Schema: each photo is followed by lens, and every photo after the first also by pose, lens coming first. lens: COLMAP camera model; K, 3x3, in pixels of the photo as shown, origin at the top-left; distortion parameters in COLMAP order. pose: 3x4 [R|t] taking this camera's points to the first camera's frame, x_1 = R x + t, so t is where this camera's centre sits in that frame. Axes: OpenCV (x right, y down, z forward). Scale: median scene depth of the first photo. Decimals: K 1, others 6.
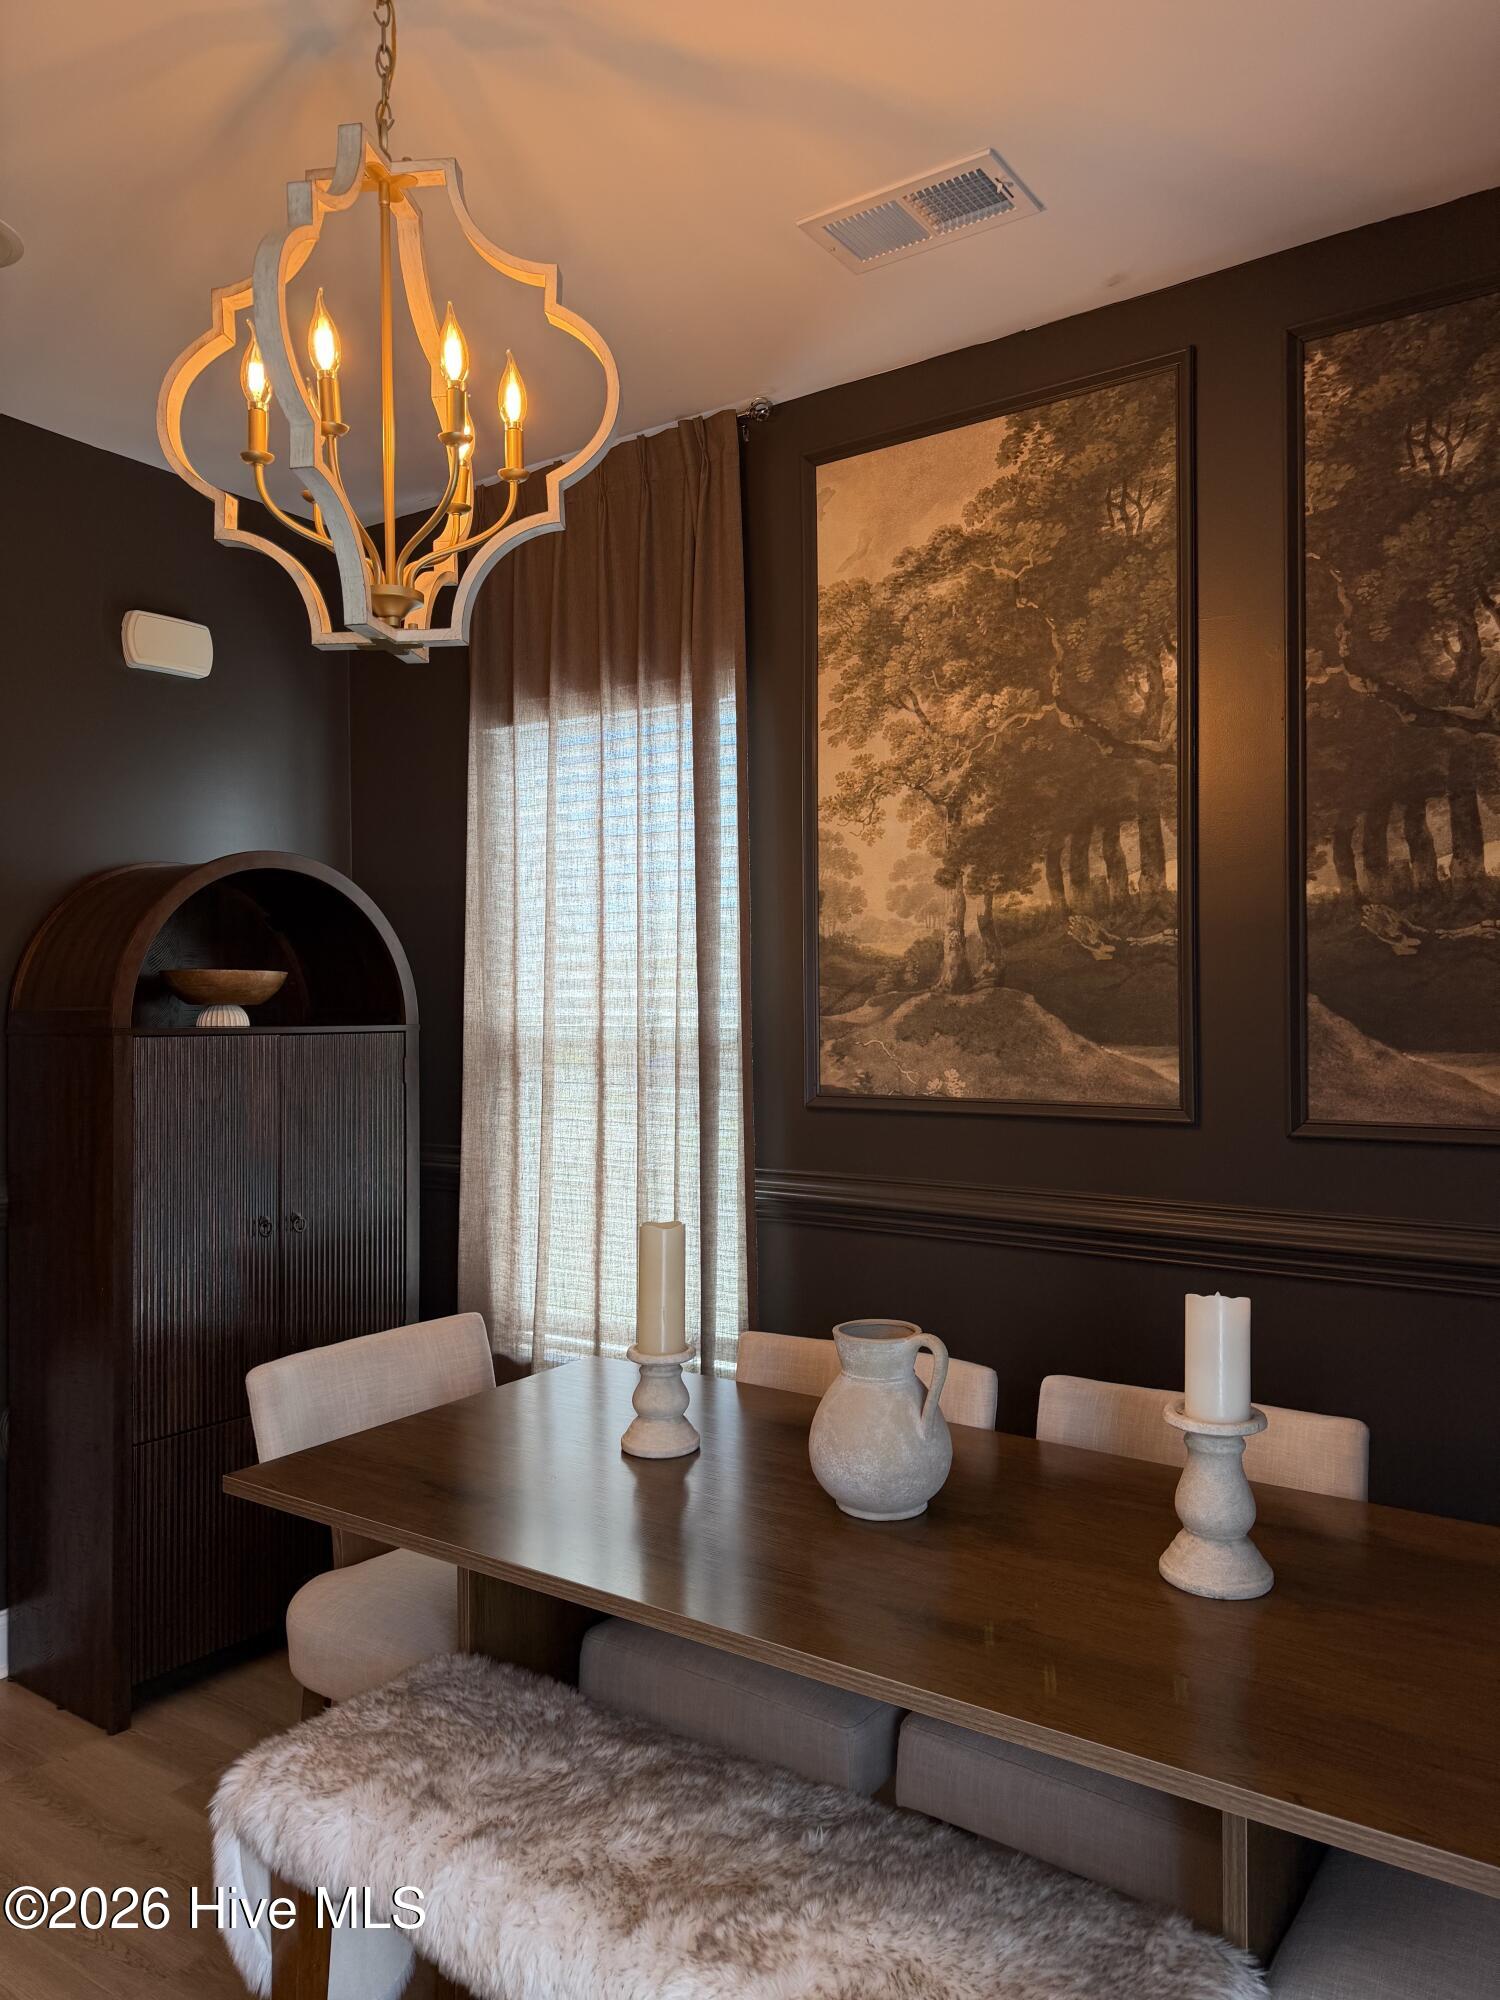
lens RADIAL K [[1399.7, 0, 750.3], [0, 1399.7, 1040.4], [0, 0, 1]] dist [0.129973, -0.258916]
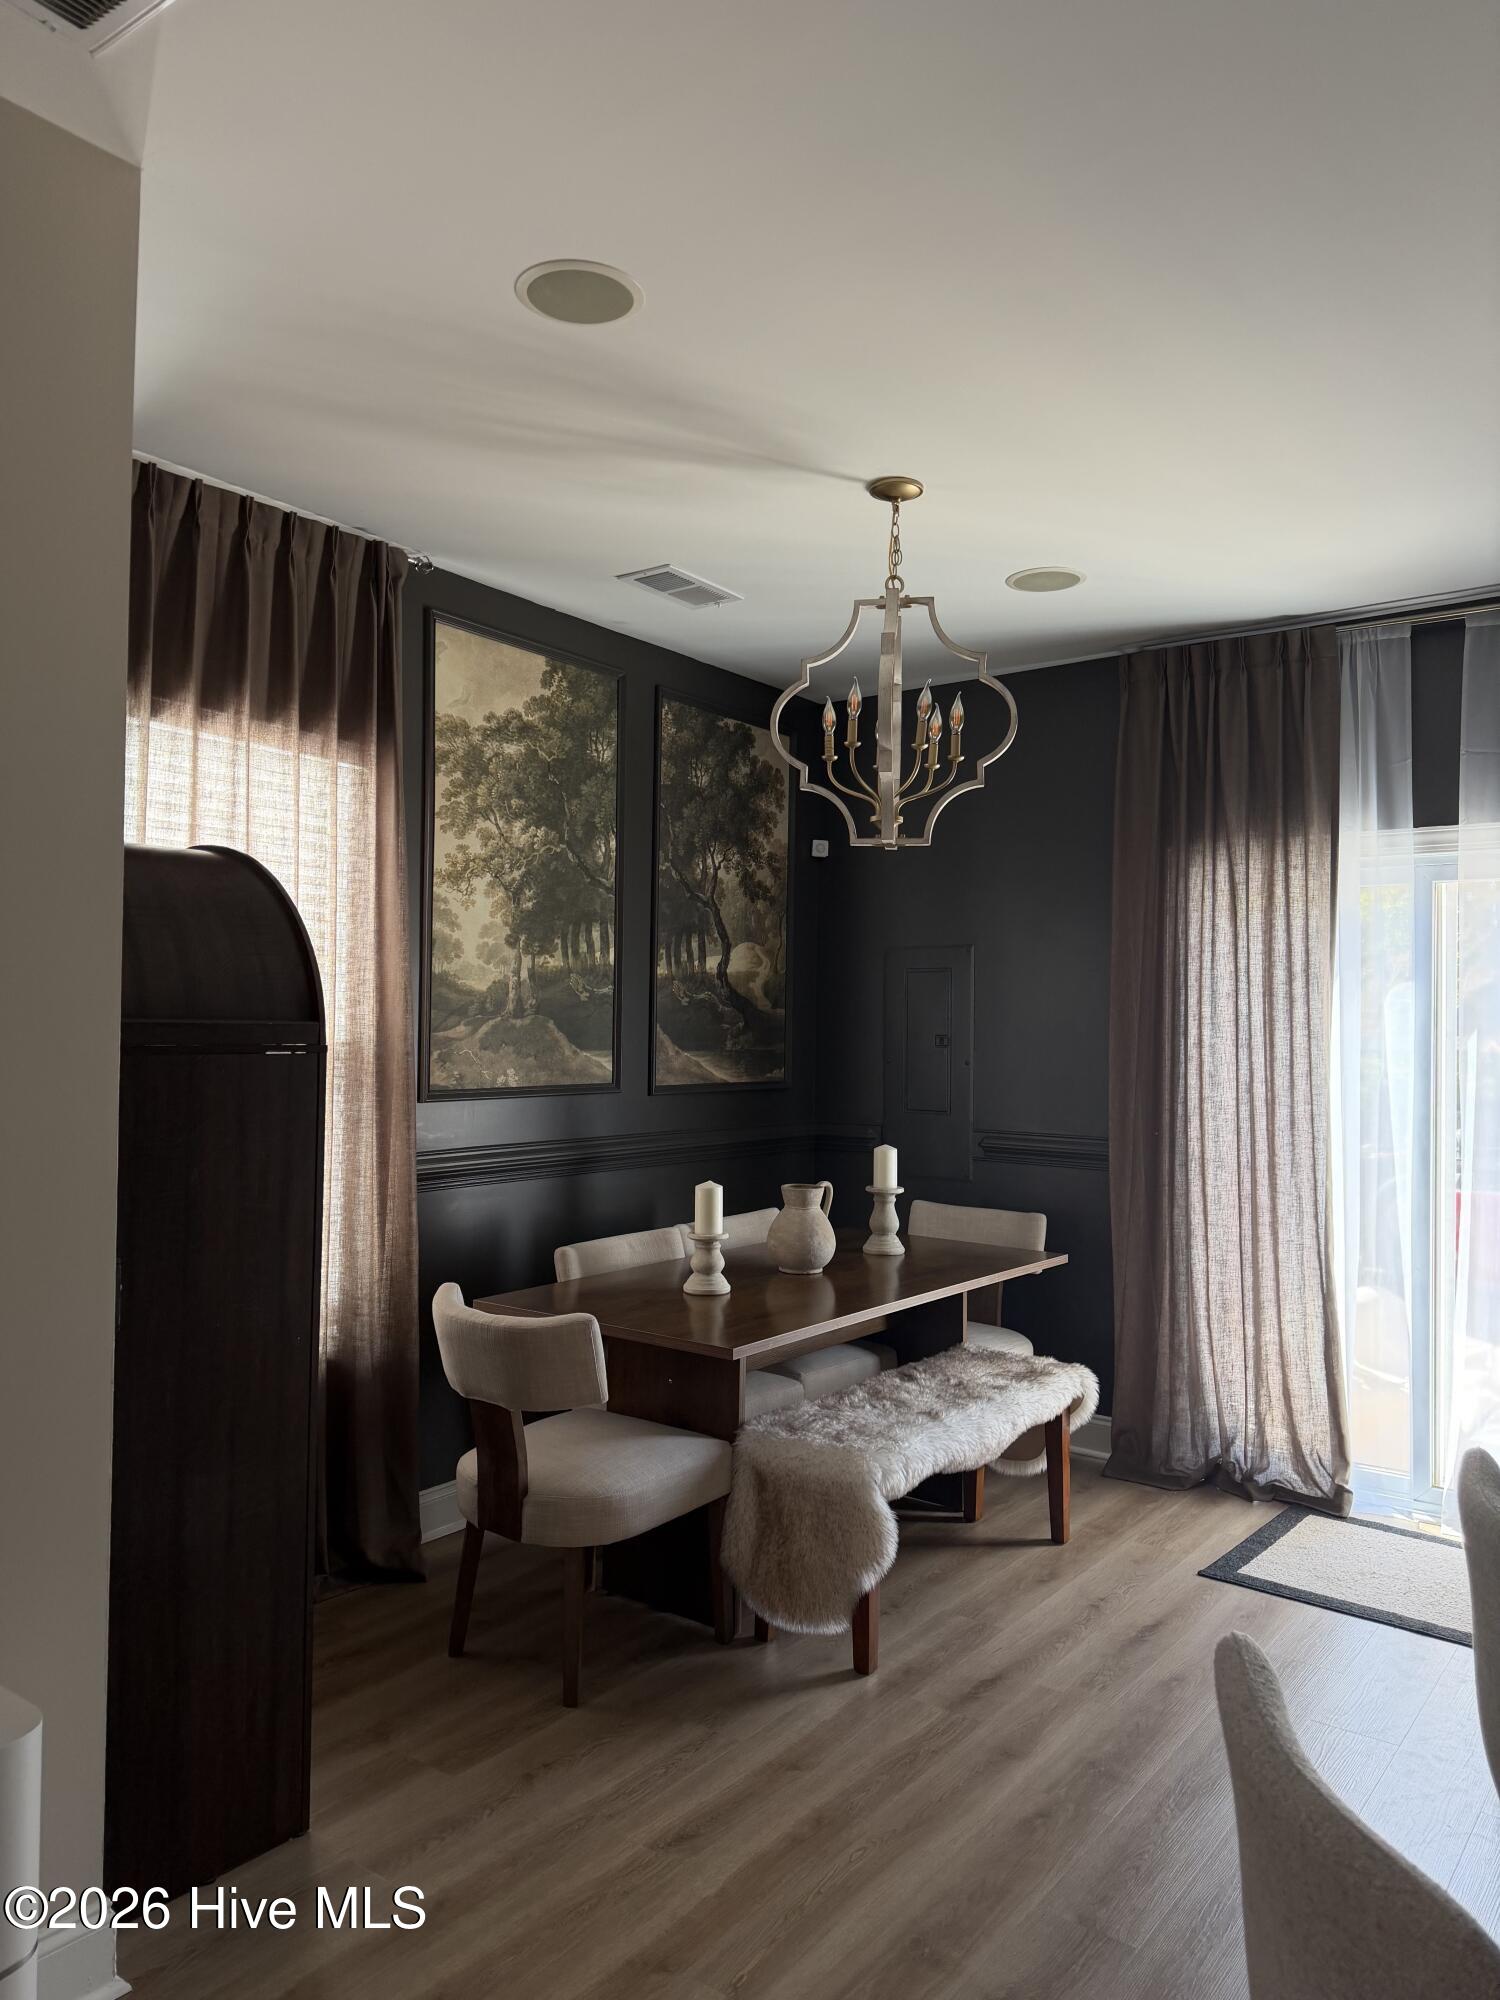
lens RADIAL K [[1375.4, 0, 739.2], [0, 1375.4, 1027.6], [0, 0, 1]] dist [0.093085, -0.106038]
pose [[0.023453, -0.002653, 0.999721, -1.338128], [-0.001409, 0.999995, 0.002687, -0.027609], [-0.999724, -0.001472, 0.023449, 0.728742]]
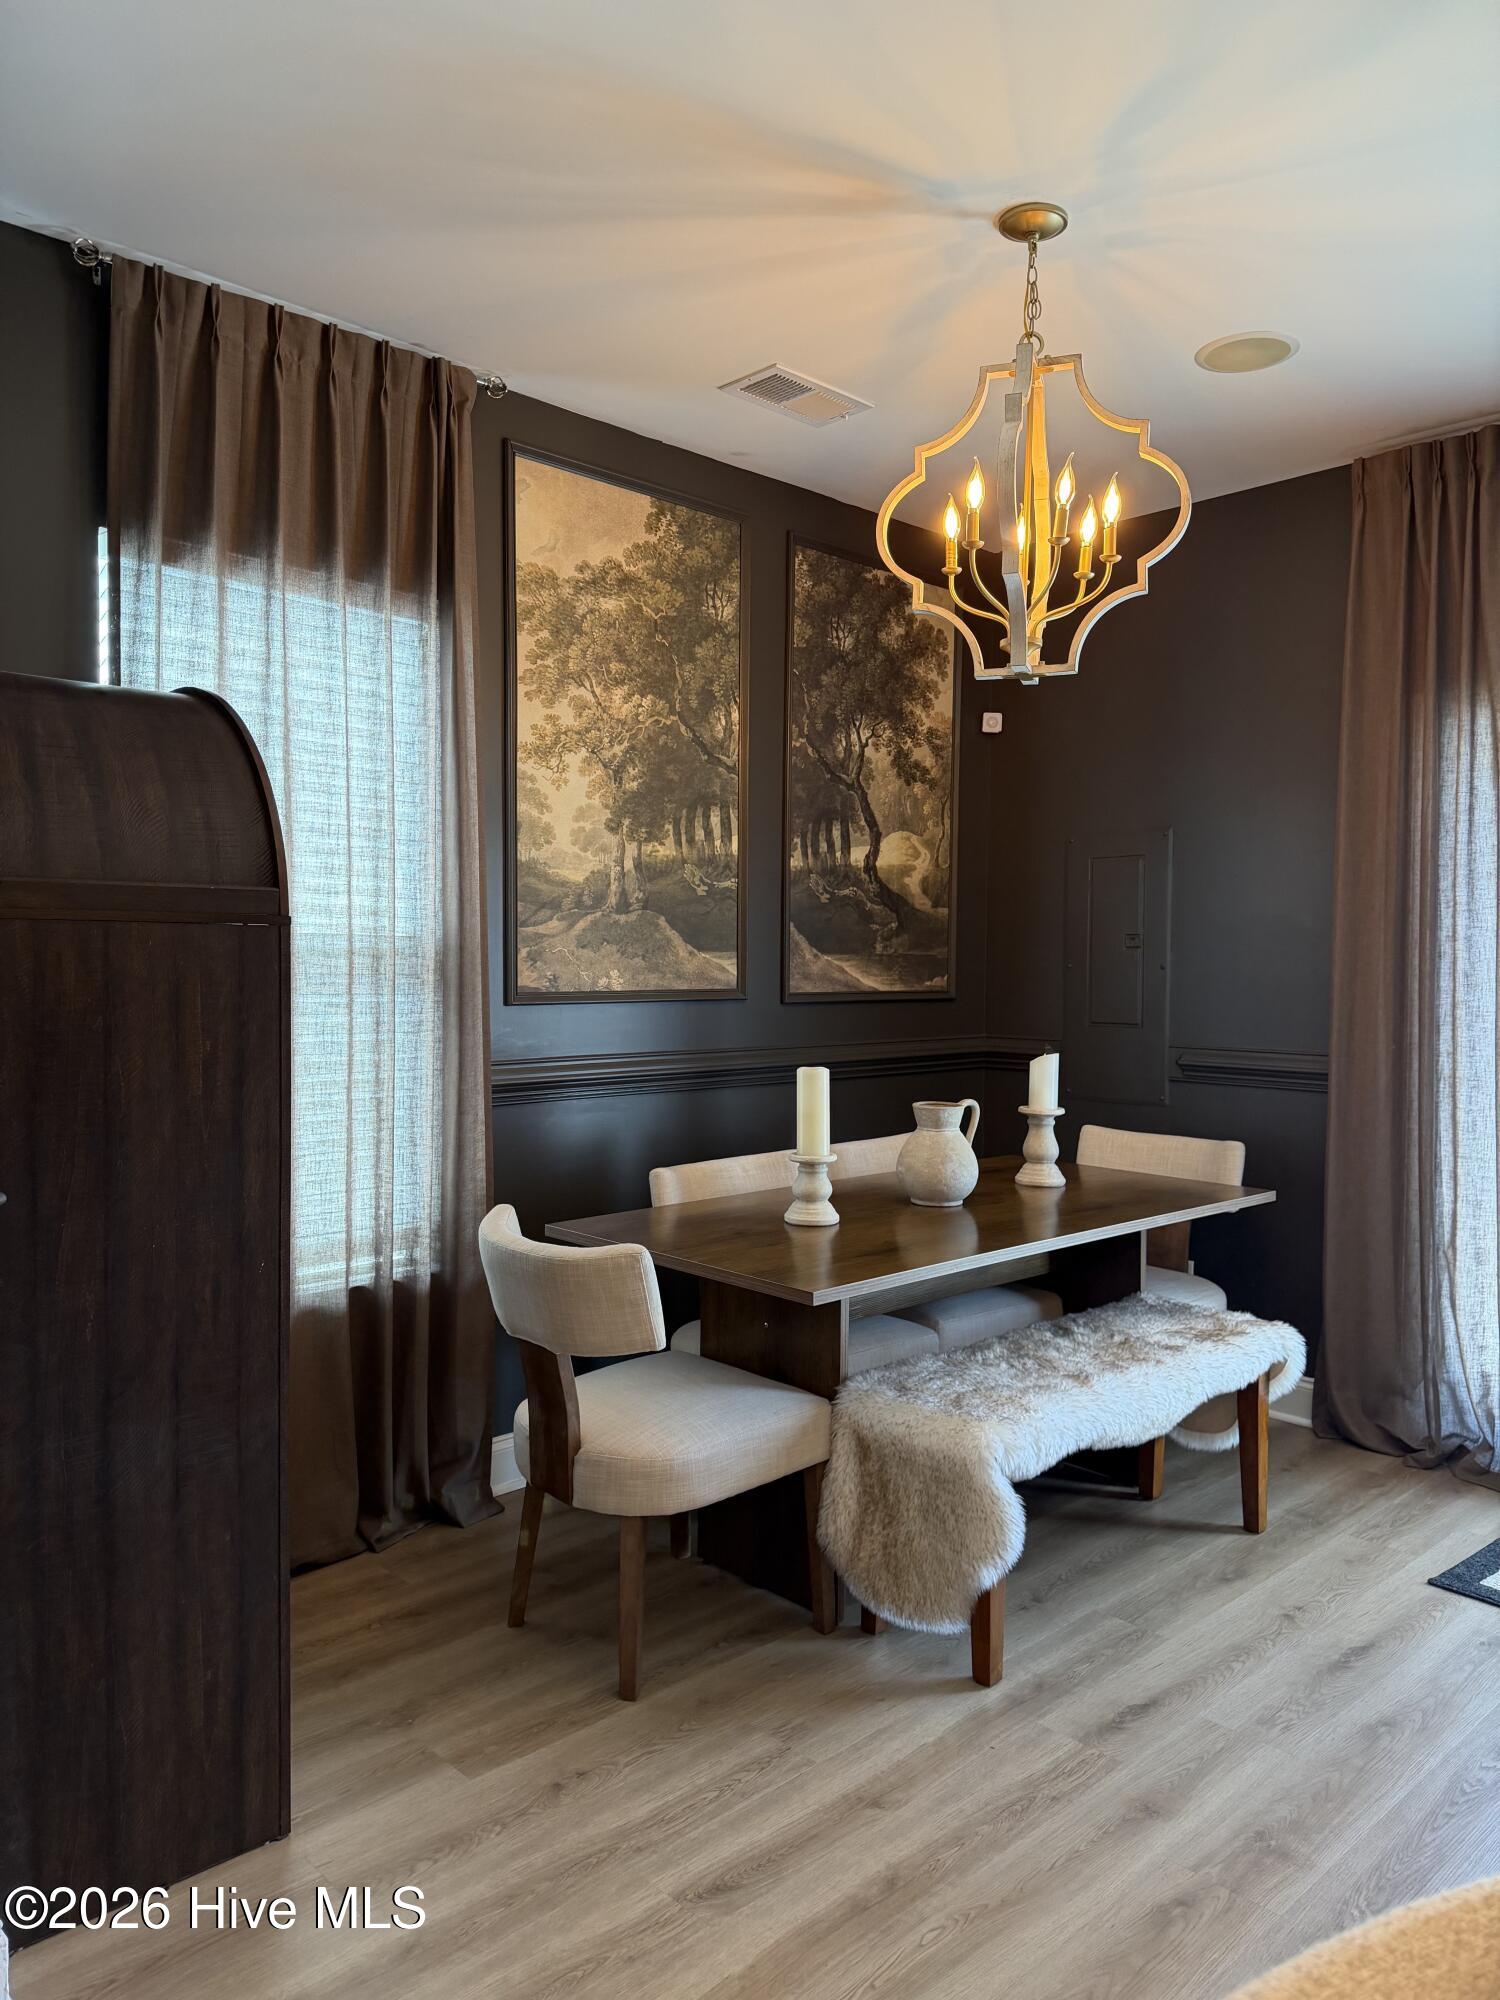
lens RADIAL K [[1375.4, 0, 739.2], [0, 1375.4, 1027.6], [0, 0, 1]] dist [0.093085, -0.106038]
pose [[0.190350, -0.052708, 0.980300, -1.136412], [0.006233, 0.998602, 0.052482, 0.007403], [-0.981697, -0.003880, 0.190412, 0.638988]]
